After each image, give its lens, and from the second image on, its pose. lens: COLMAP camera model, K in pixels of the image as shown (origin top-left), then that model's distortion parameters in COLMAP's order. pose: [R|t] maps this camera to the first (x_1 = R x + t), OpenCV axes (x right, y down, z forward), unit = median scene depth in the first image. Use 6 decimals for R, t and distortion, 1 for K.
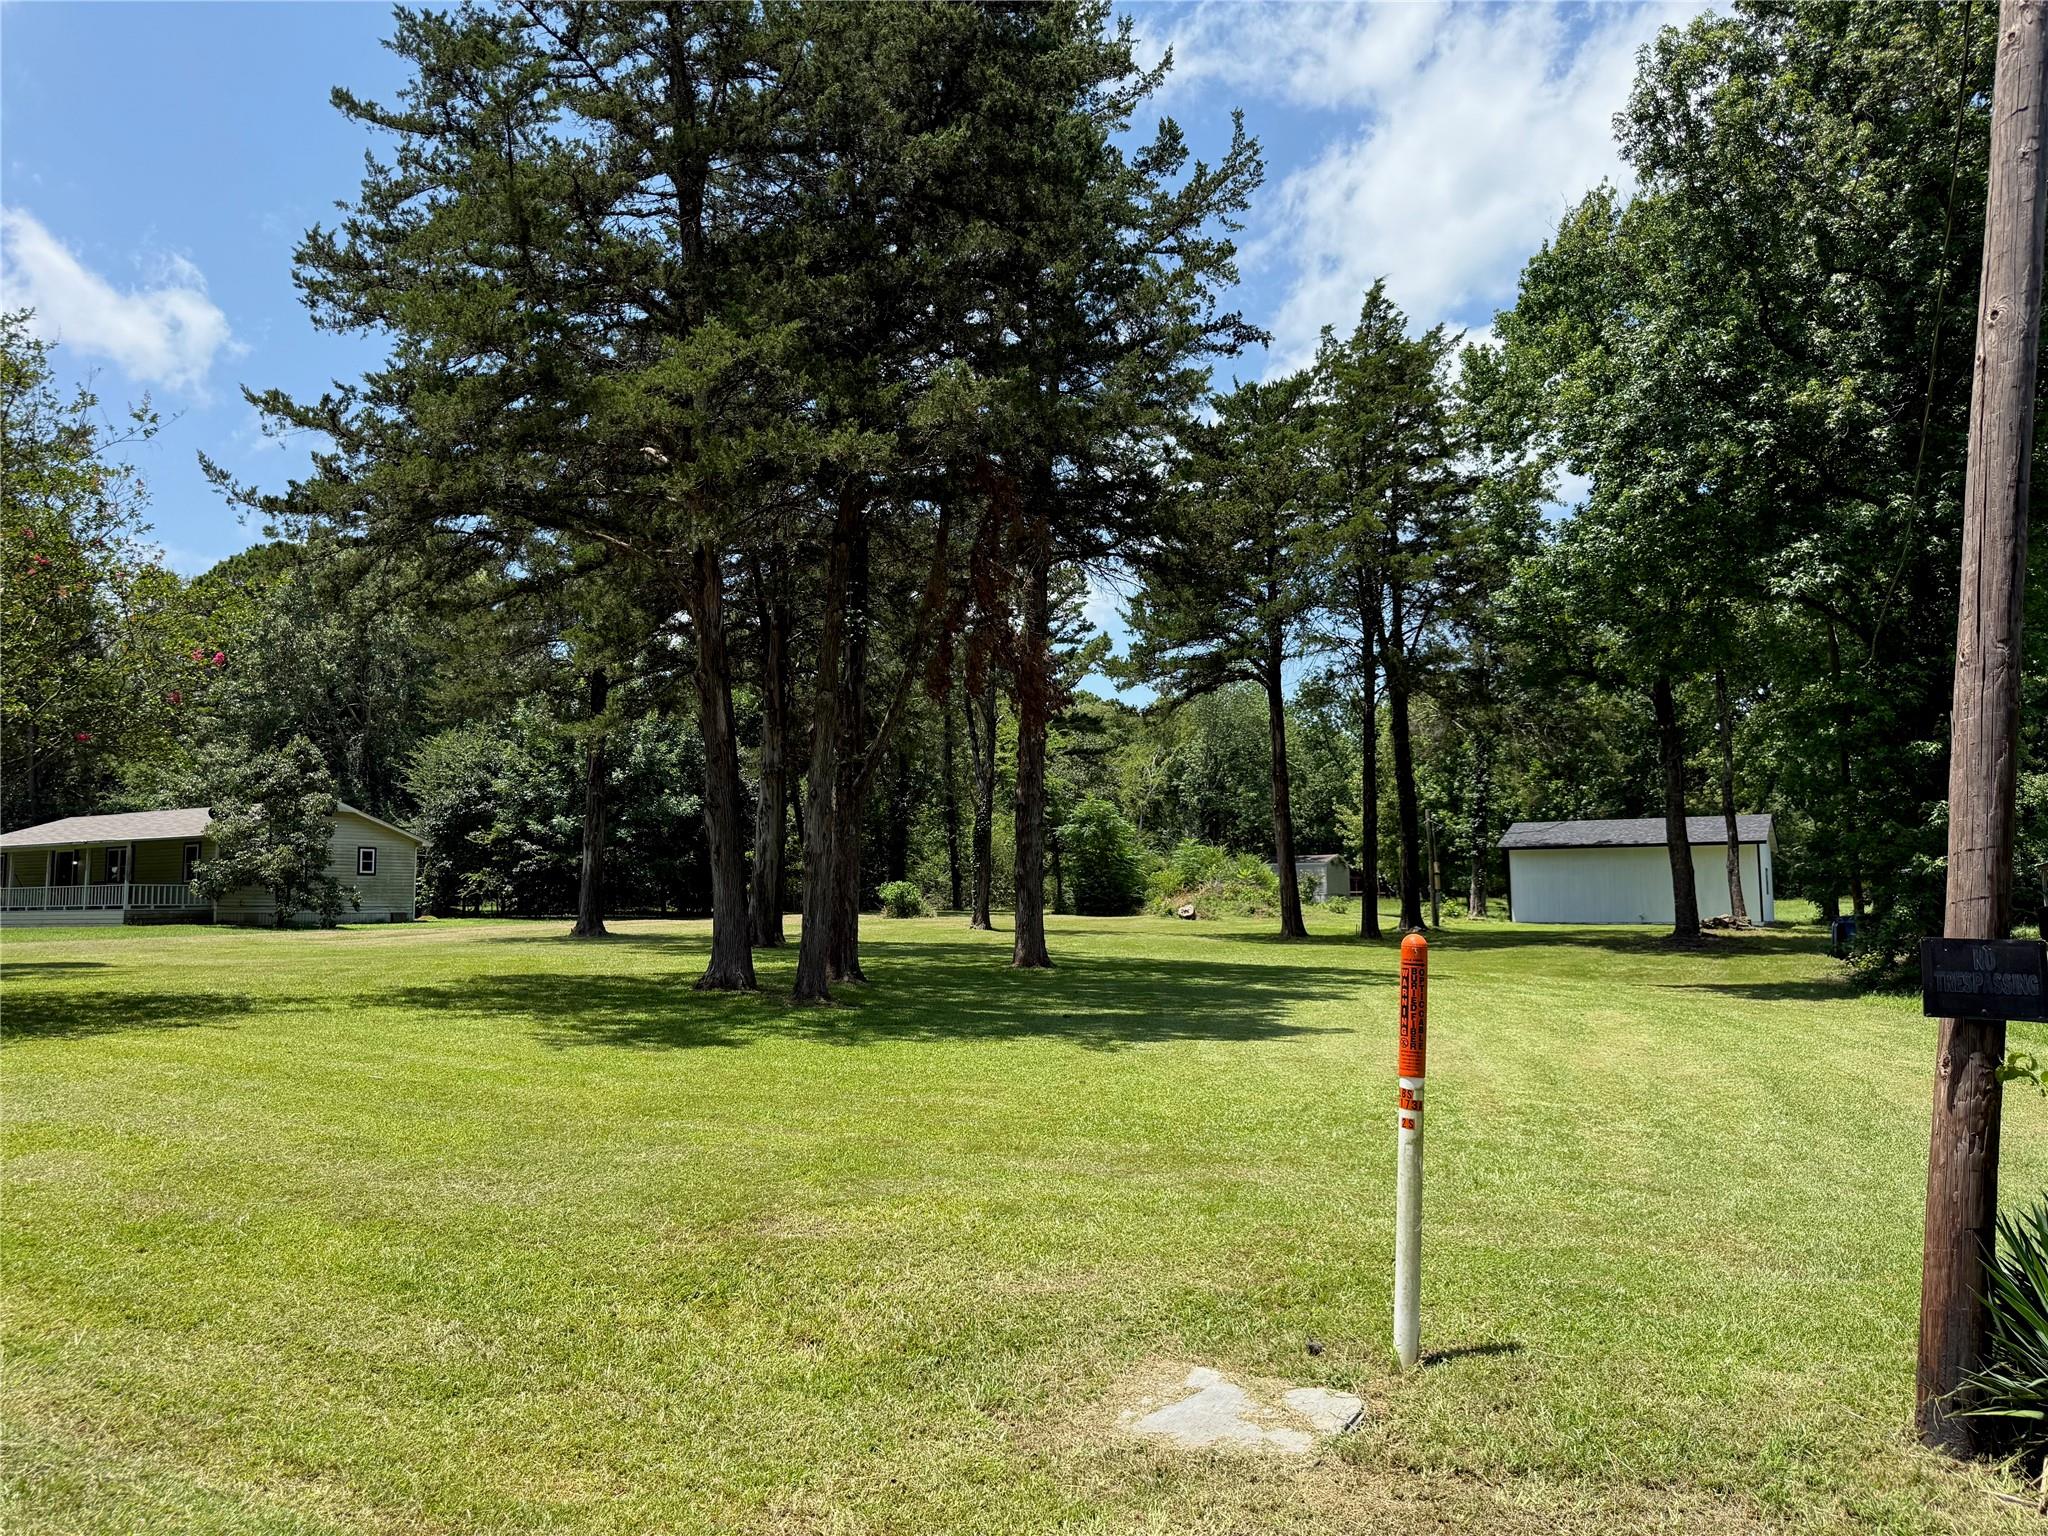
lens RADIAL K [[1420.2, 0, 1038.7], [0, 1420.2, 777.8], [0, 0, 1]] dist [0.068082, -0.083914]
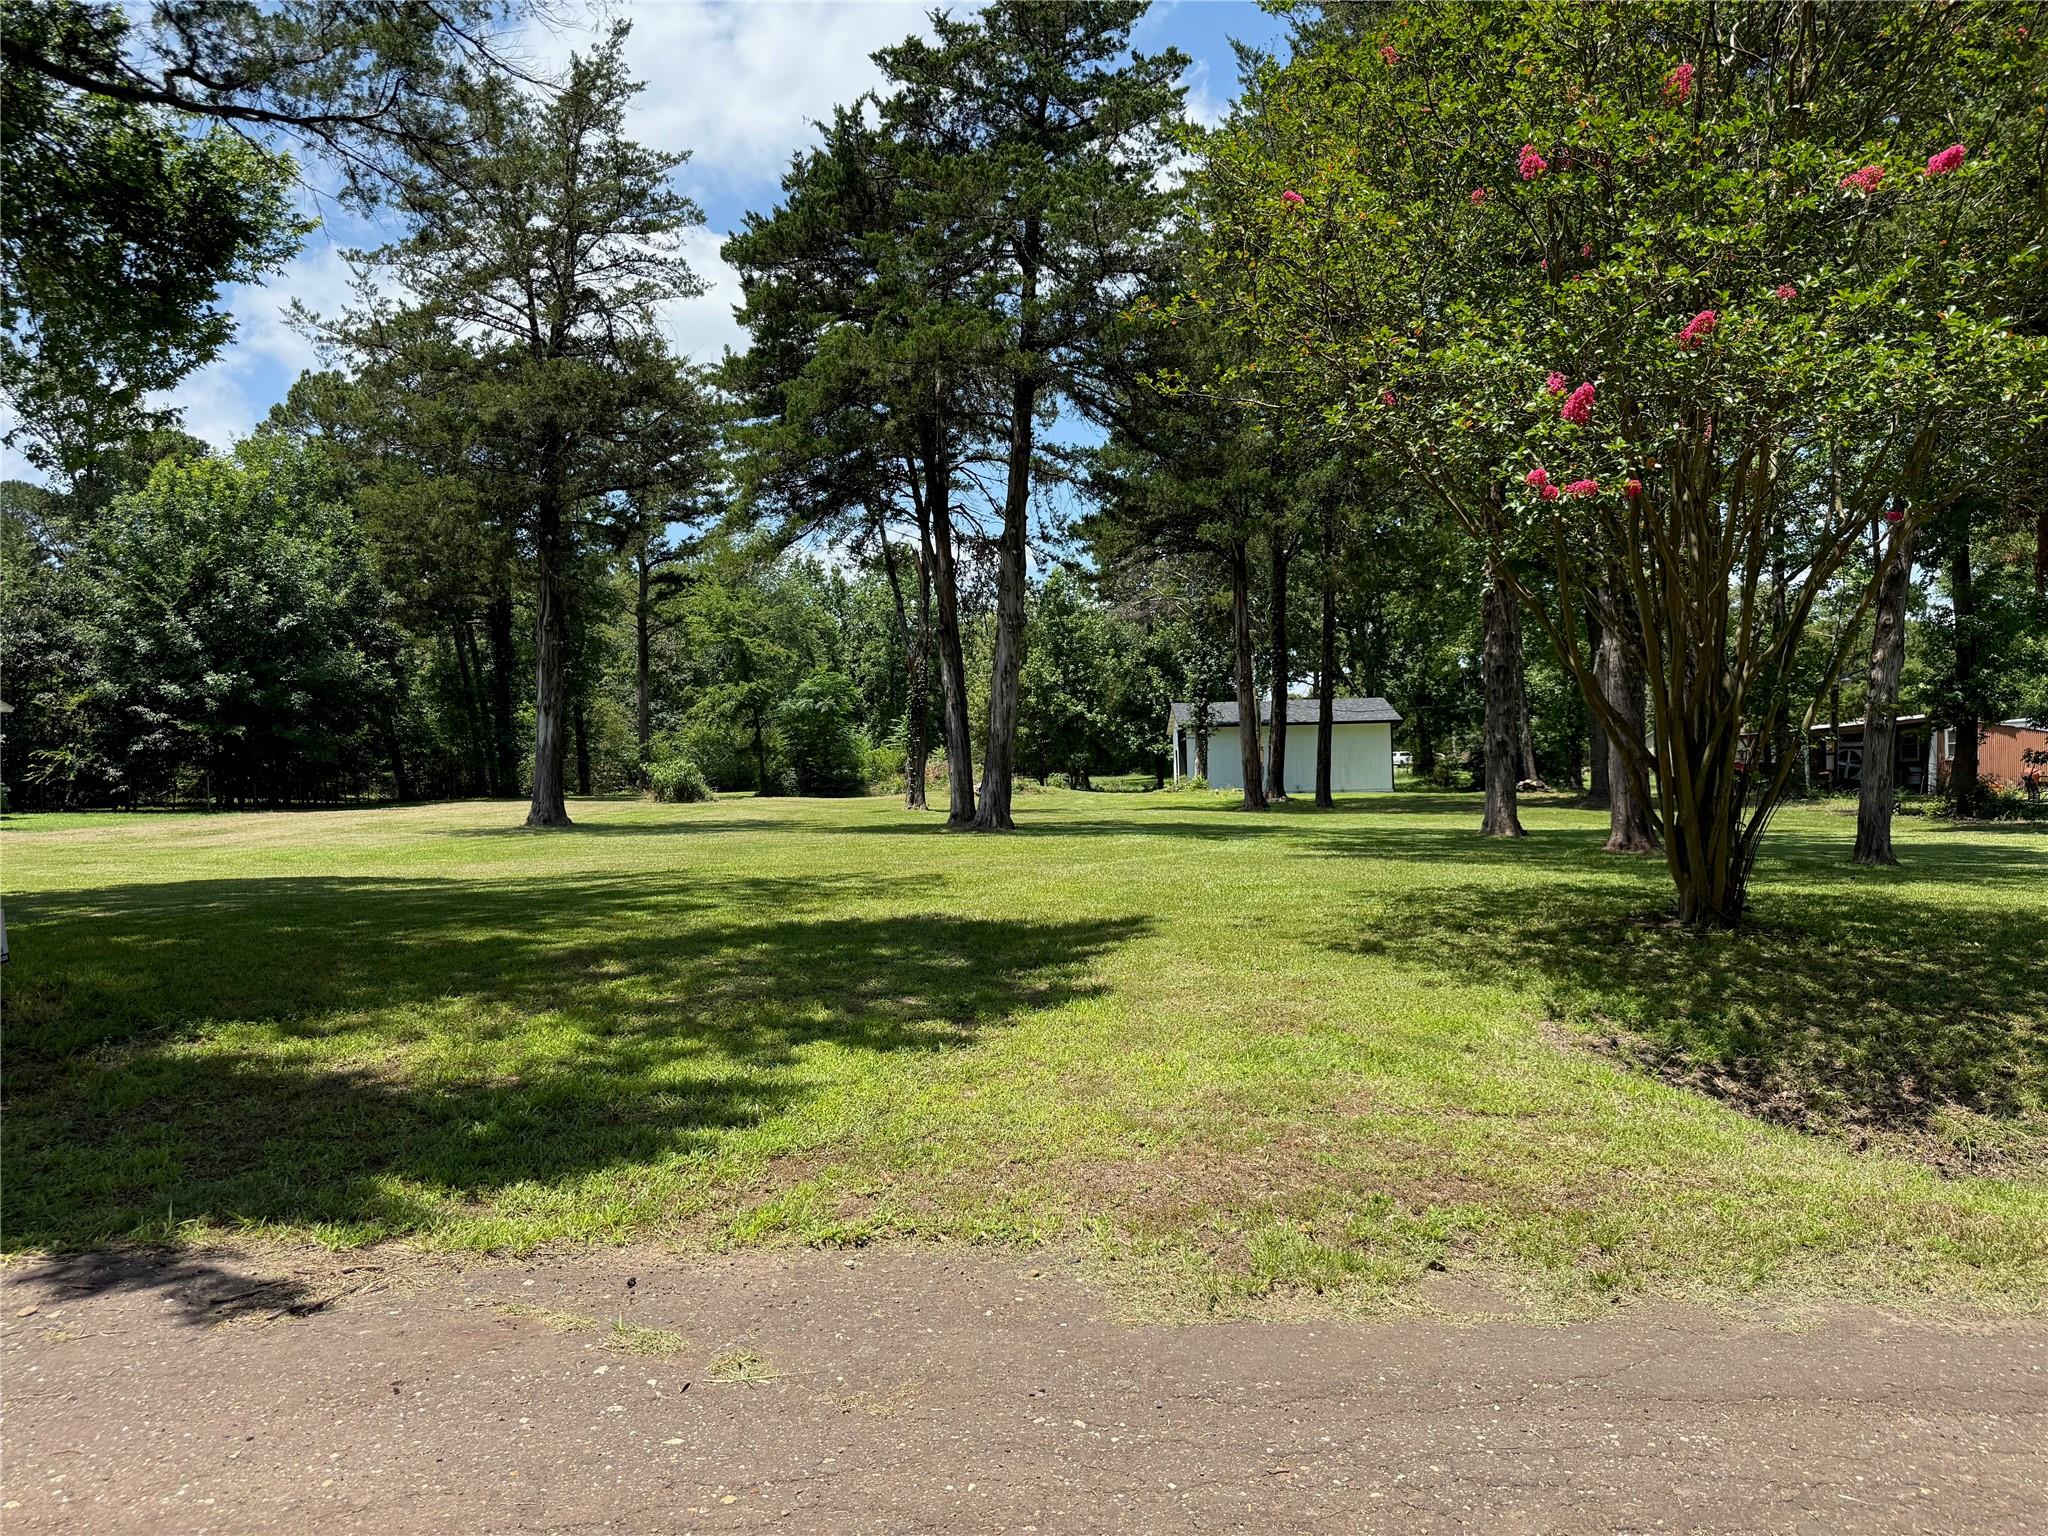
lens RADIAL K [[1420.2, 0, 1041.7], [0, 1420.2, 763.3], [0, 0, 1]] dist [0.068082, -0.083914]
pose [[0.864406, -0.007047, 0.502746, -0.326061], [-0.028375, 0.997624, 0.062772, 0.013509], [-0.501994, -0.068525, 0.862152, 0.135485]]
